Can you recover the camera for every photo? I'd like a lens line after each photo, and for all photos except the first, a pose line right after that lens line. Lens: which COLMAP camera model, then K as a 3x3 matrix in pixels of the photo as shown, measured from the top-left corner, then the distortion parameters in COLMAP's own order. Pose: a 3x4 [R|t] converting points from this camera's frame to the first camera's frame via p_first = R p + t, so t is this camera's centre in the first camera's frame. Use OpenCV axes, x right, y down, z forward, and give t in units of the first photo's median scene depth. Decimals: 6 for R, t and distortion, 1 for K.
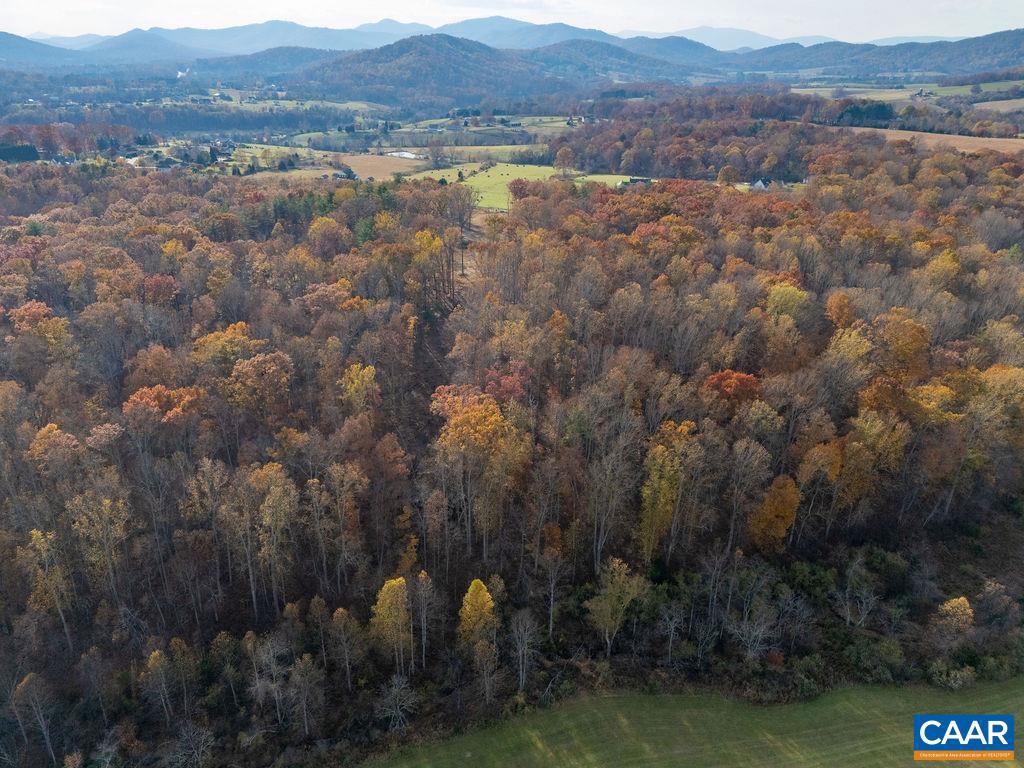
lens RADIAL K [[759.5, 0, 512.0], [0, 759.5, 384.0], [0, 0, 1]] dist [0.065737, -0.060697]
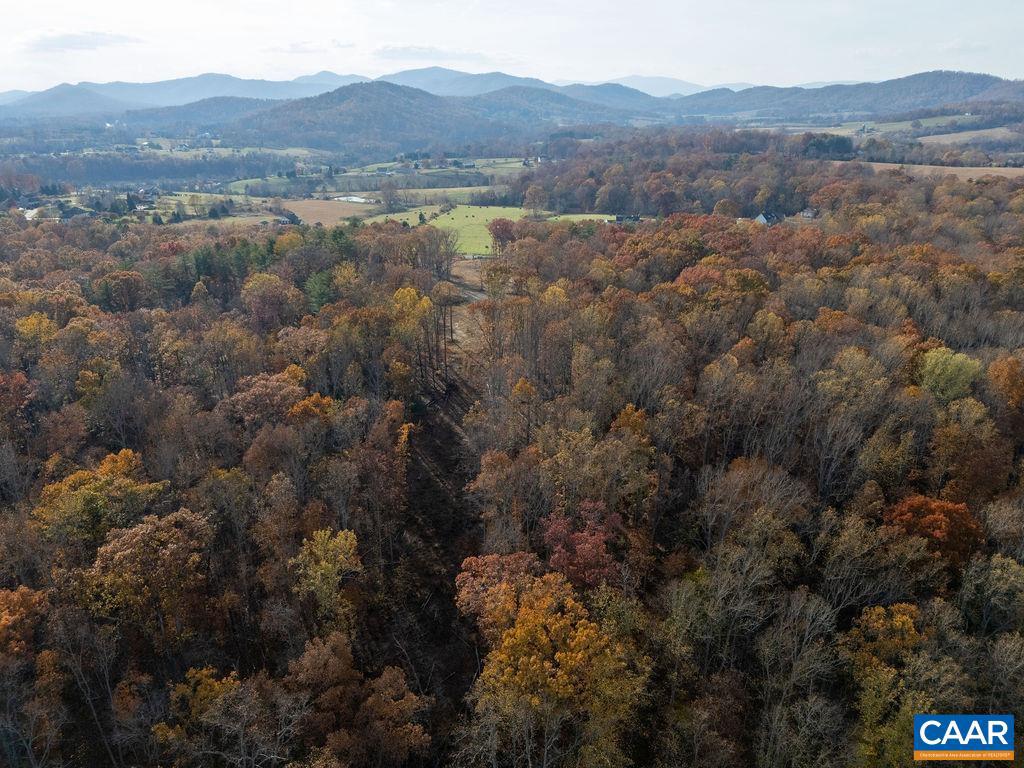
lens RADIAL K [[759.5, 0, 512.0], [0, 759.5, 384.0], [0, 0, 1]] dist [0.065737, -0.060697]
pose [[0.996925, -0.041300, 0.066600, -0.023231], [0.044941, 0.997522, -0.054138, -0.023506], [-0.064199, 0.056965, 0.996310, 0.099457]]
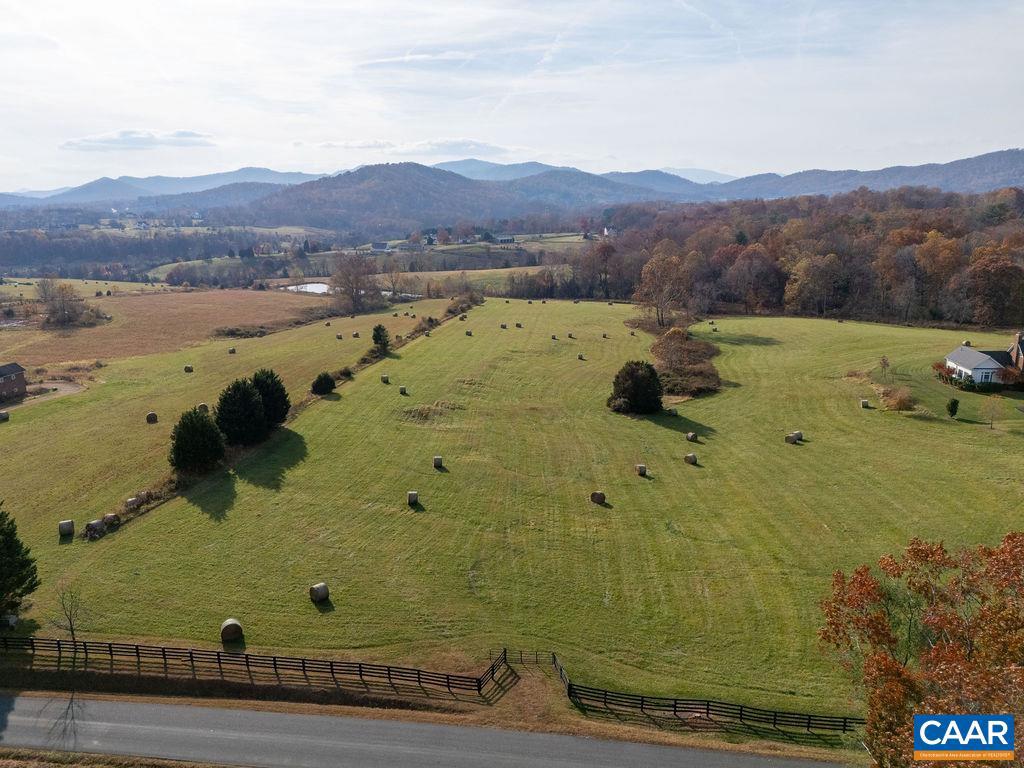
lens RADIAL K [[759.5, 0, 512.0], [0, 759.5, 384.0], [0, 0, 1]] dist [0.065737, -0.060697]
pose [[0.999120, -0.032135, 0.026958, -0.016614], [0.036173, 0.985470, -0.165950, -0.153324], [-0.021233, 0.166779, 0.985766, 0.528196]]
